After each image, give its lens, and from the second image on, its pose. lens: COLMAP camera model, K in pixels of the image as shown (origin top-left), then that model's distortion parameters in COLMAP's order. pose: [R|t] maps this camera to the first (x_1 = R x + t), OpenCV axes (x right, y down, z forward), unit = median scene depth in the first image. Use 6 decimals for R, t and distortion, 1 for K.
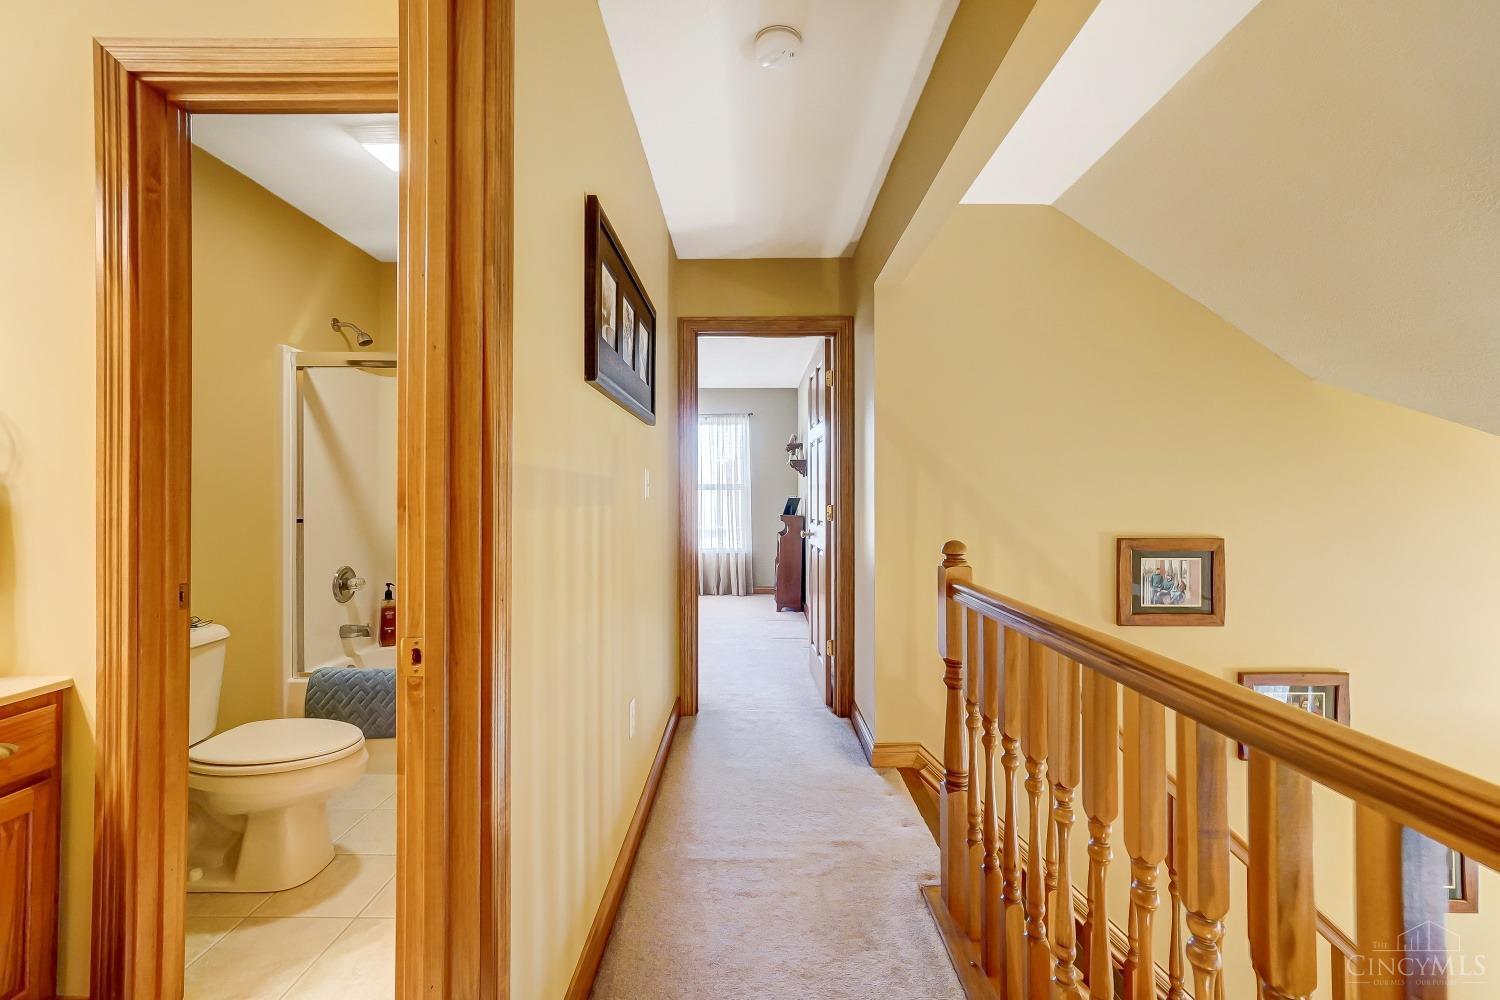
lens RADIAL K [[646.1, 0, 743.6], [0, 646.1, 494.9], [0, 0, 1]] dist [-0.009343, 0.006852]
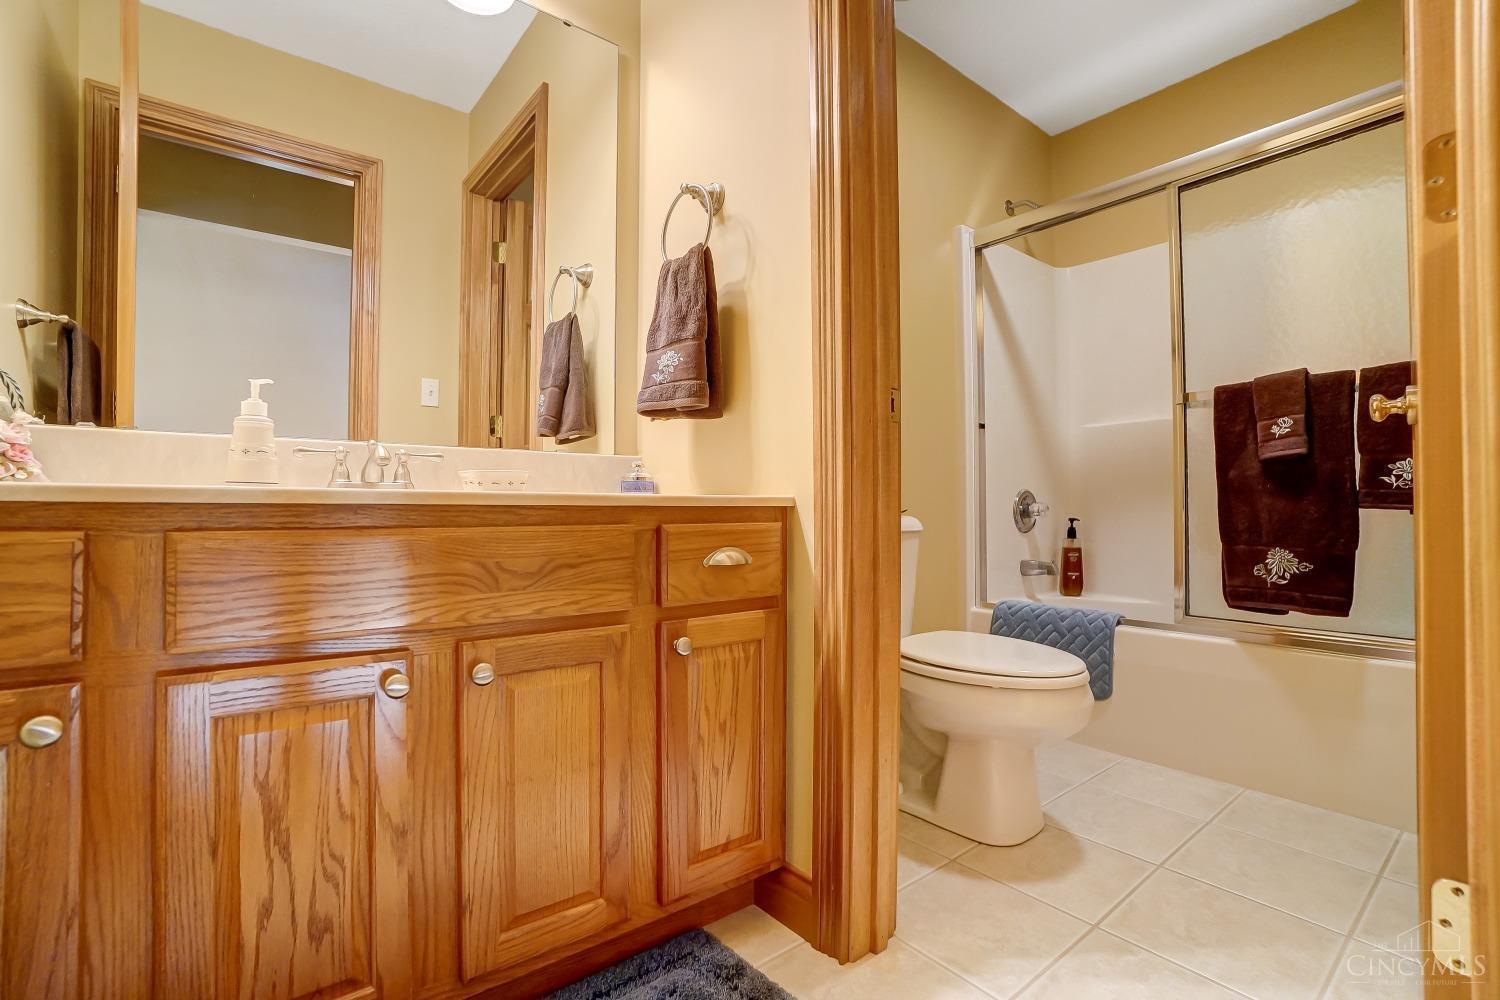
lens RADIAL K [[667.2, 0, 736.5], [0, 667.2, 500.6], [0, 0, 1]] dist [-0.060339, 0.021316]
pose [[0.618413, -0.012470, -0.785754, -0.287648], [0.005281, 0.999917, -0.011712, 0.214740], [0.785835, 0.003094, 0.618428, 0.286951]]
